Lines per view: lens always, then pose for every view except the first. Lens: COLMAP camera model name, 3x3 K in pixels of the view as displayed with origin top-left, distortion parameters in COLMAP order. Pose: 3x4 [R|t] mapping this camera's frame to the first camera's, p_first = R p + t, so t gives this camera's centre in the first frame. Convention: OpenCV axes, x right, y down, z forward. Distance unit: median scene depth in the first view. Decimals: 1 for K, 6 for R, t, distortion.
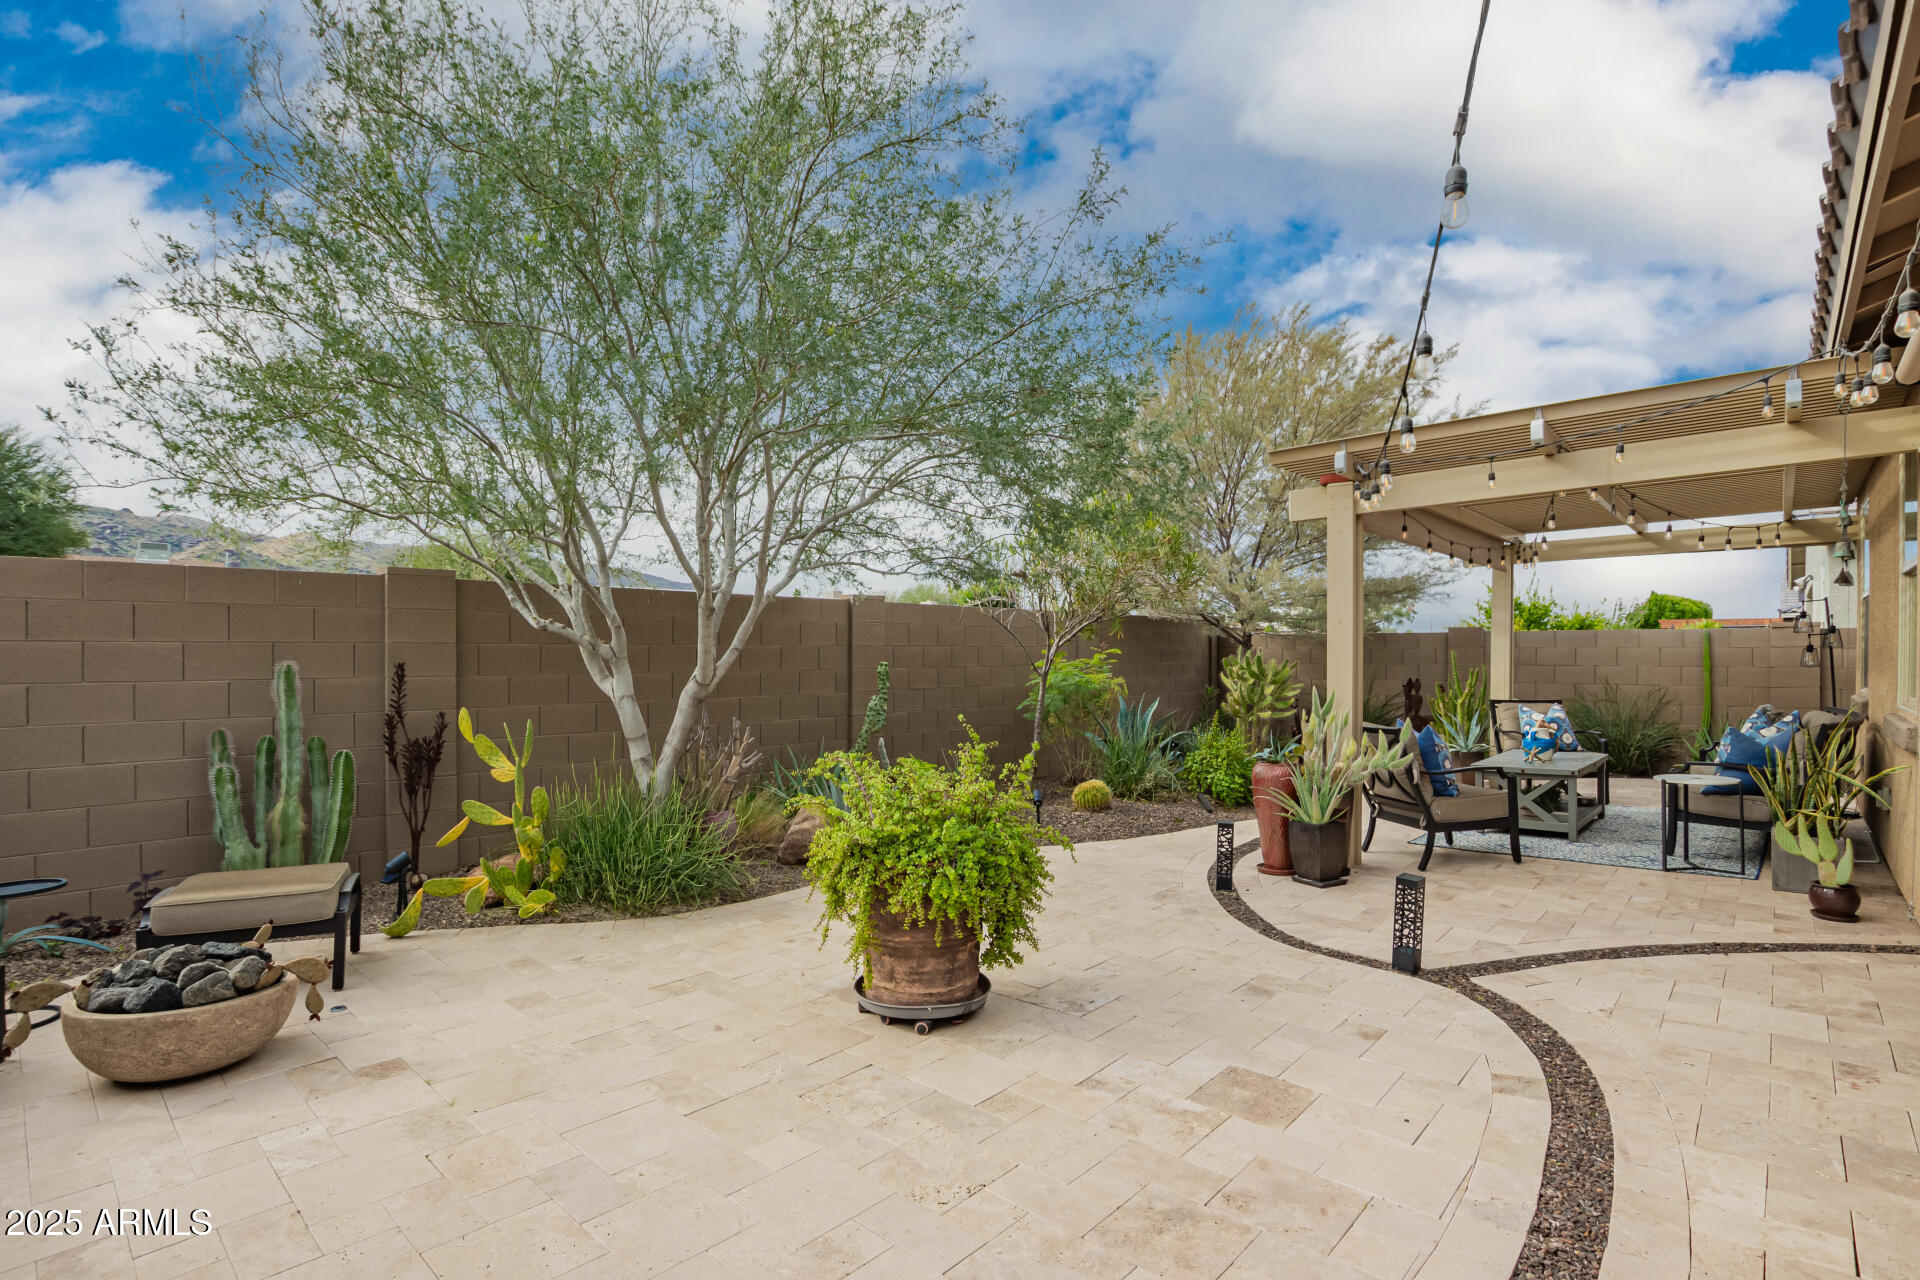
lens RADIAL K [[896.7, 0, 1009.6], [0, 896.7, 660.3], [0, 0, 1]] dist [0.000531, -0.000033]
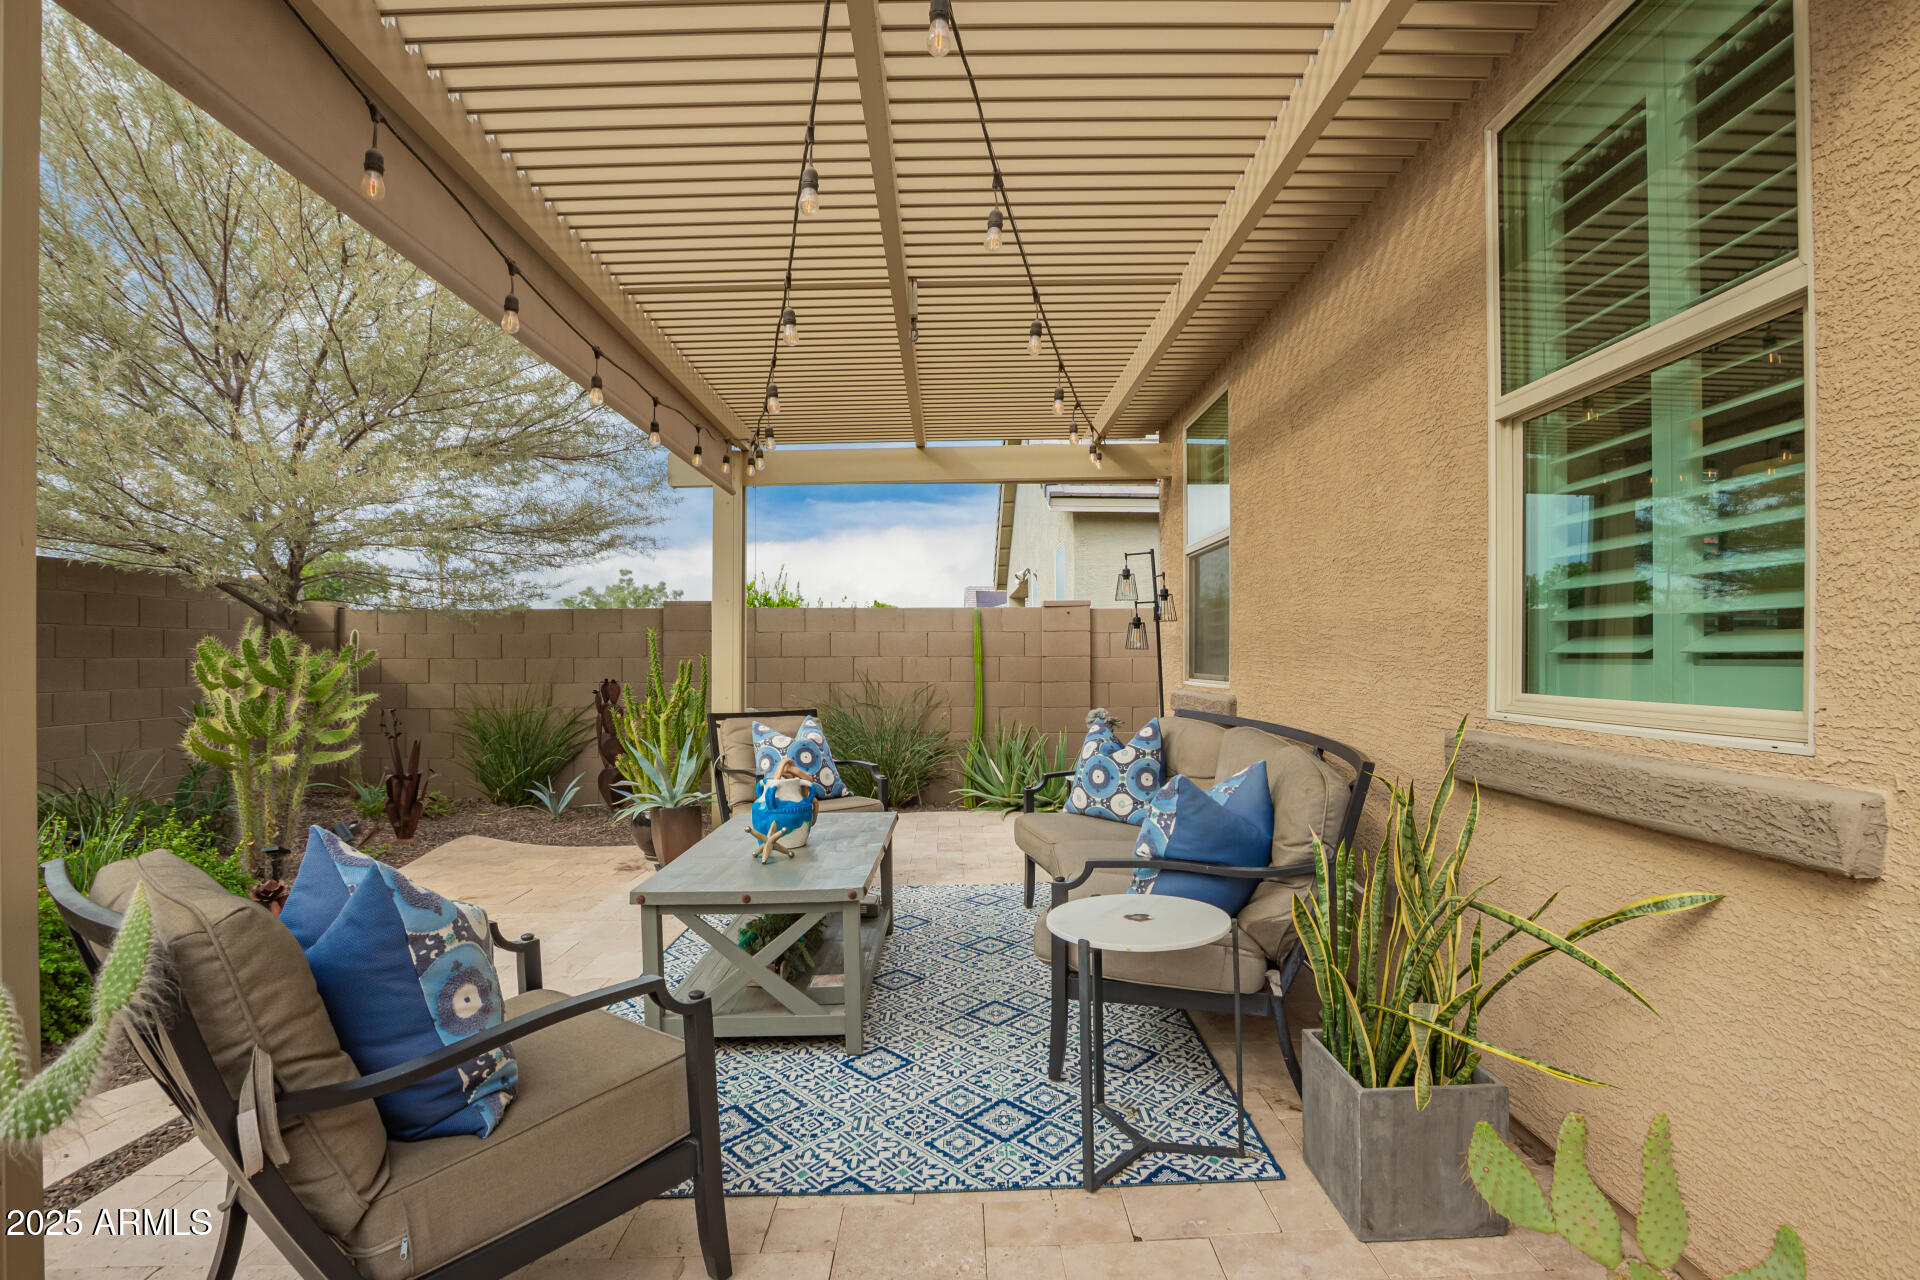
lens RADIAL K [[908.0, 0, 968.0], [0, 908.0, 645.8], [0, 0, 1]] dist [0.005335, 0.000511]
pose [[0.746039, 0.007020, 0.665866, 0.280023], [0.006377, 0.999823, -0.017685, 0.012241], [-0.665872, 0.017440, 0.745862, 0.468927]]
